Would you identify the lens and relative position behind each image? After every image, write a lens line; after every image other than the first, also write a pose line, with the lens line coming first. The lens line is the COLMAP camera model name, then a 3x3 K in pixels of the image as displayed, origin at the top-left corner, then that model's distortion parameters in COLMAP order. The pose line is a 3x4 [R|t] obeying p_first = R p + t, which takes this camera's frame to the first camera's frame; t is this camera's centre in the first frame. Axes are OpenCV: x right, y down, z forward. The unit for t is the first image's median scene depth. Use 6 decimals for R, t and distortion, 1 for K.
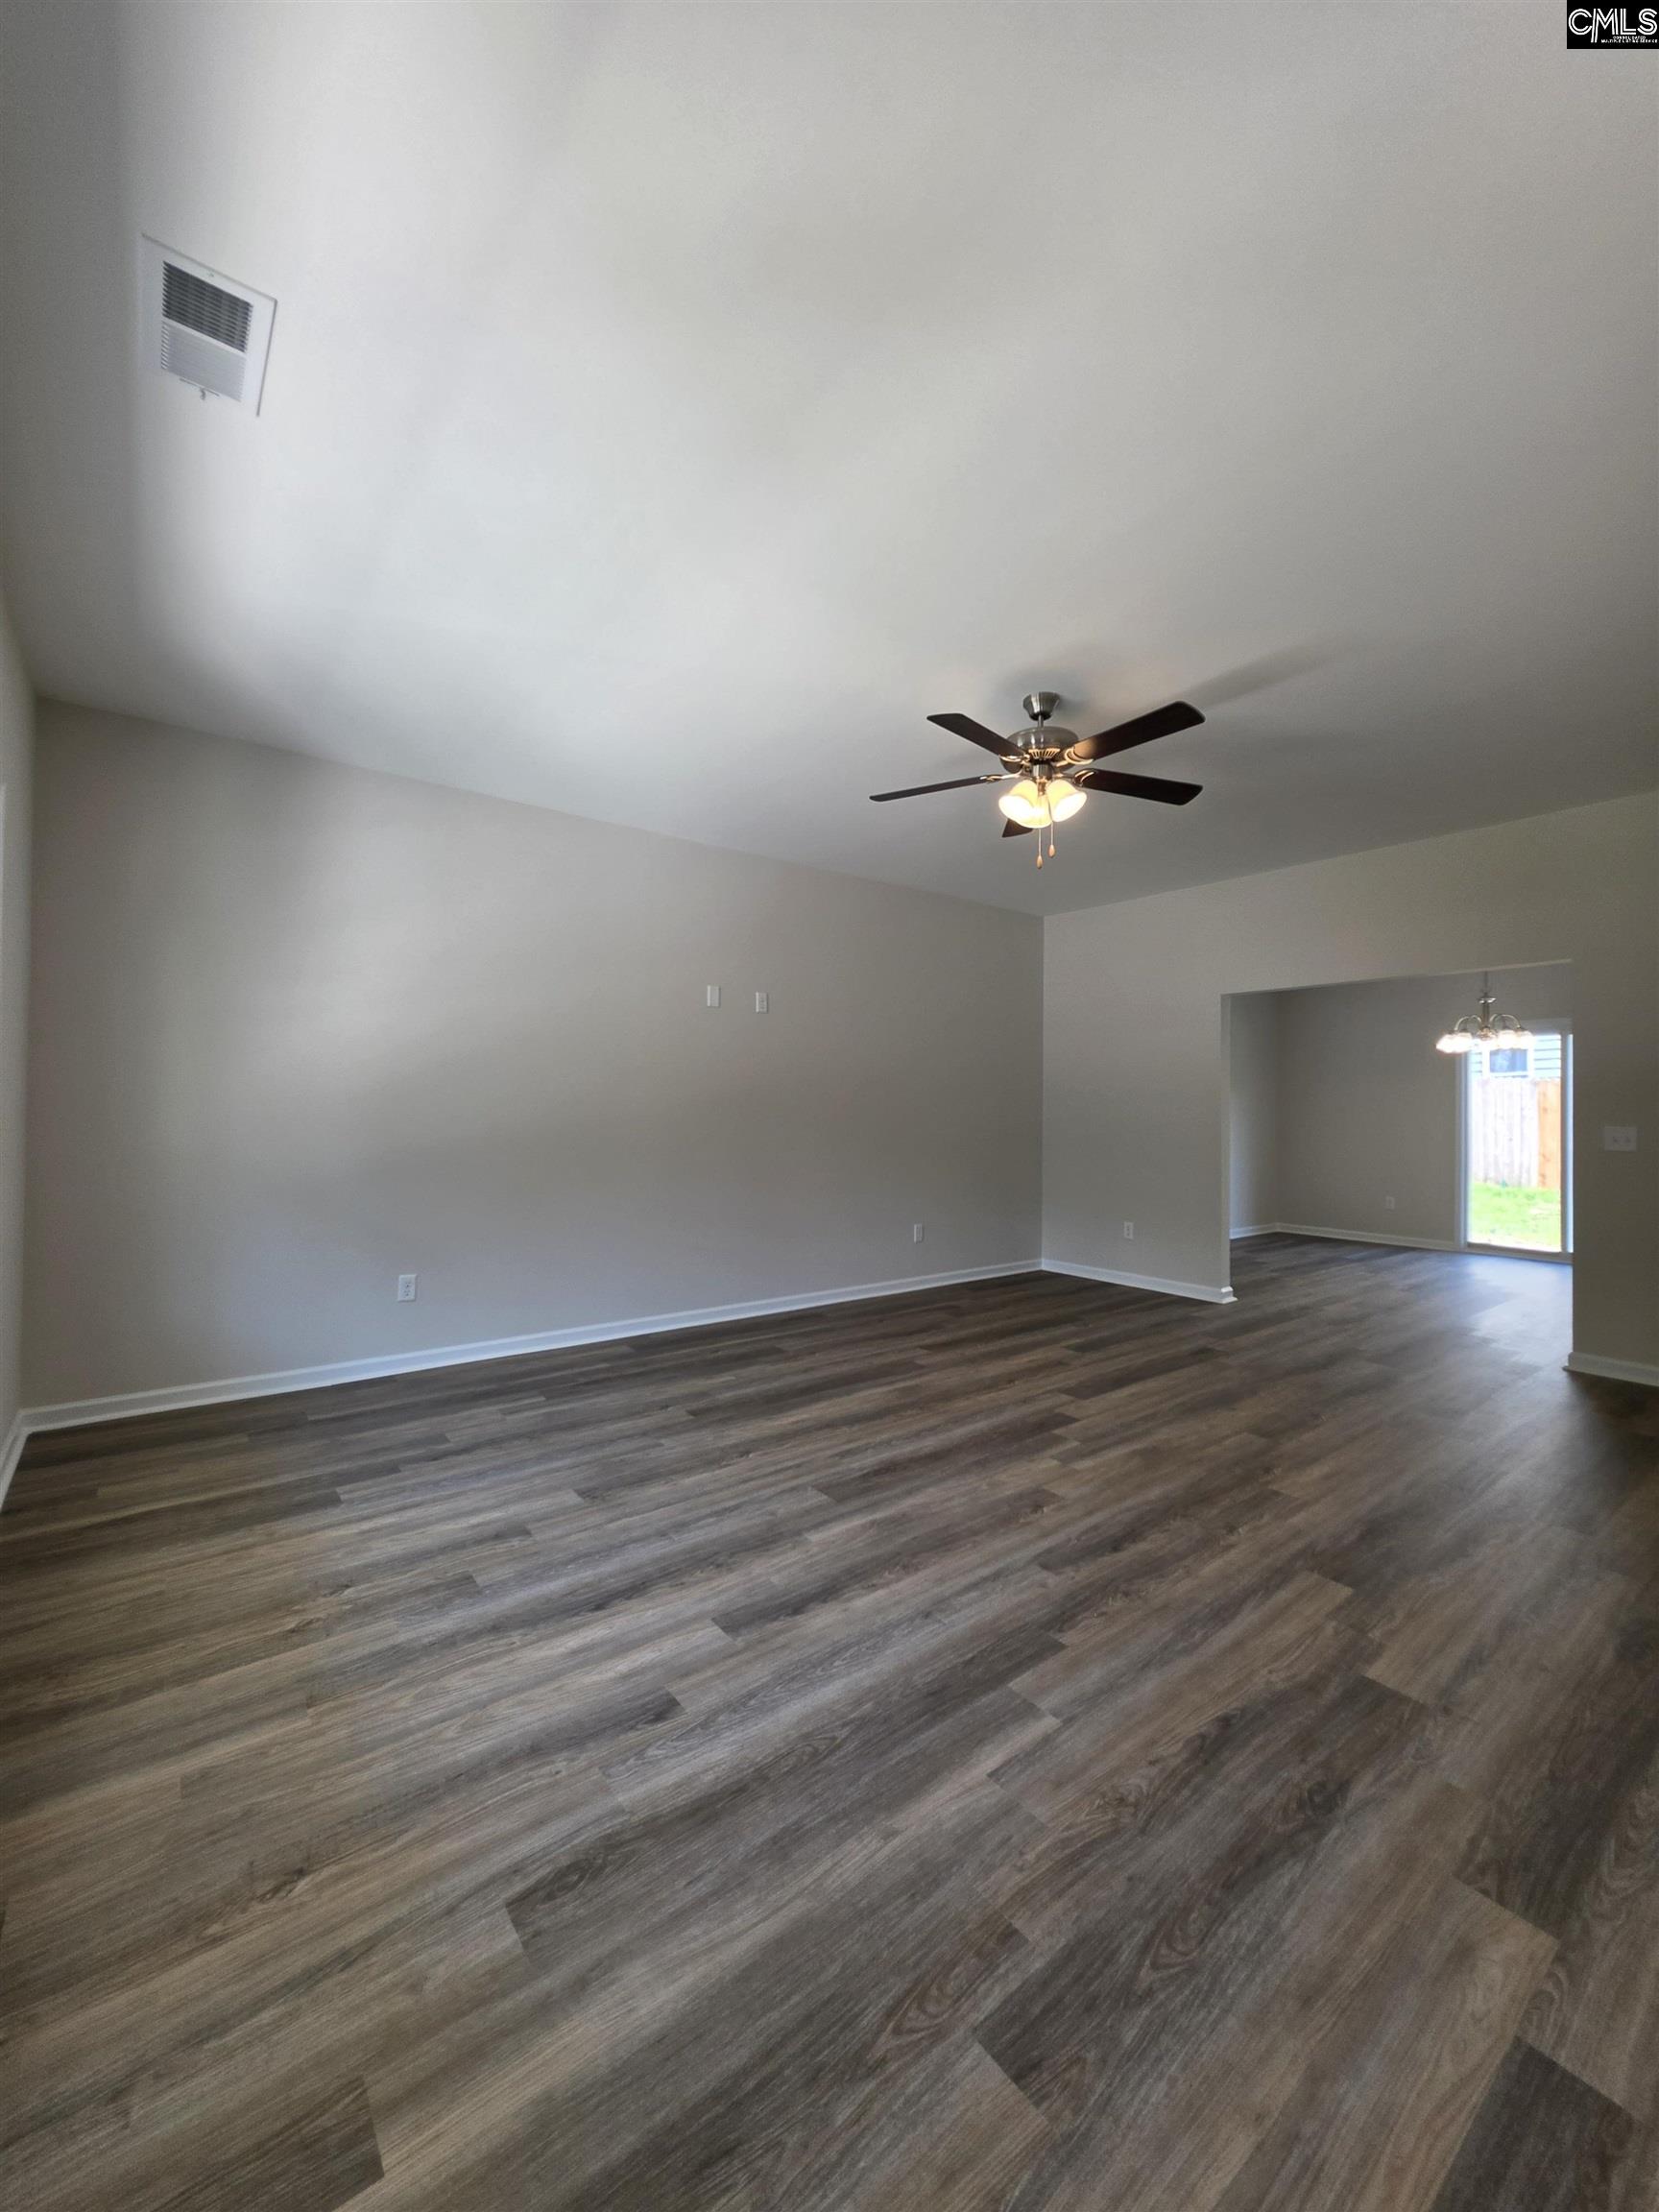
lens RADIAL K [[885.1, 0, 839.1], [0, 885.1, 1106.4], [0, 0, 1]] dist [-0.003704, 0.001333]
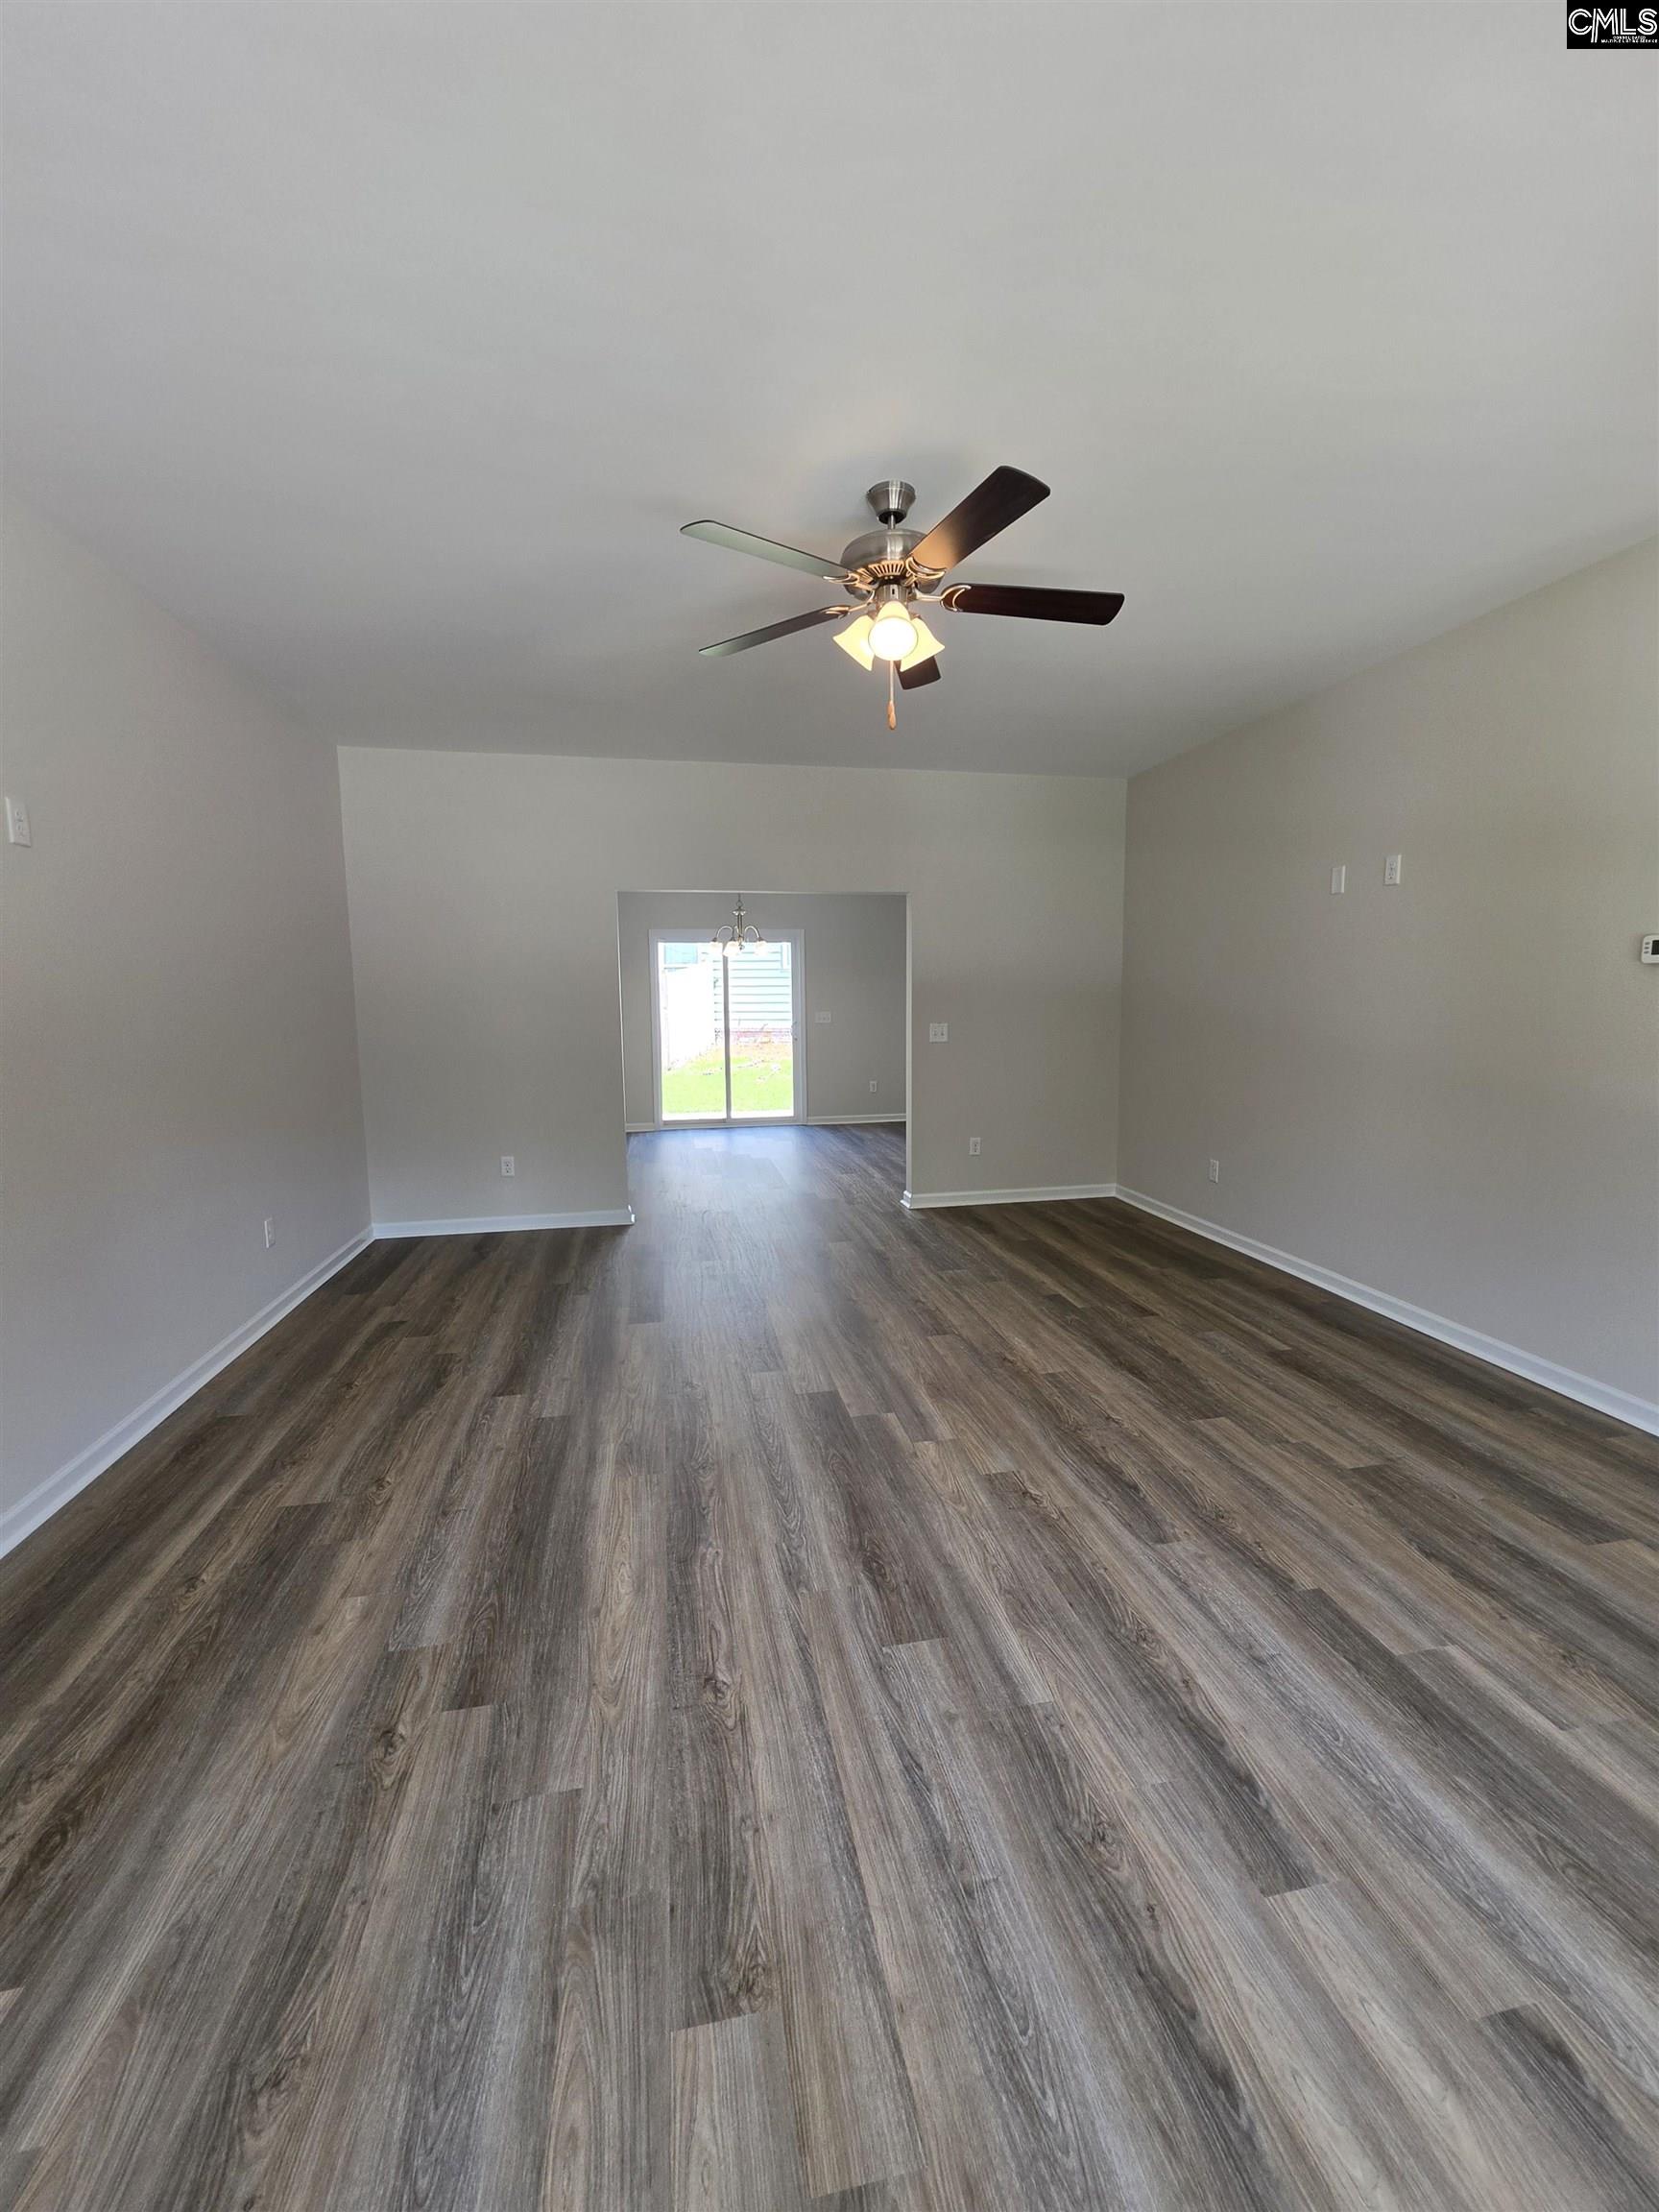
lens RADIAL K [[885.1, 0, 830.1], [0, 885.1, 1096.3], [0, 0, 1]] dist [-0.003704, 0.001333]
pose [[0.450945, -0.119069, 0.884574, -0.637284], [0.015537, 0.991959, 0.125603, -0.065392], [-0.892416, -0.042897, 0.449169, 0.828546]]
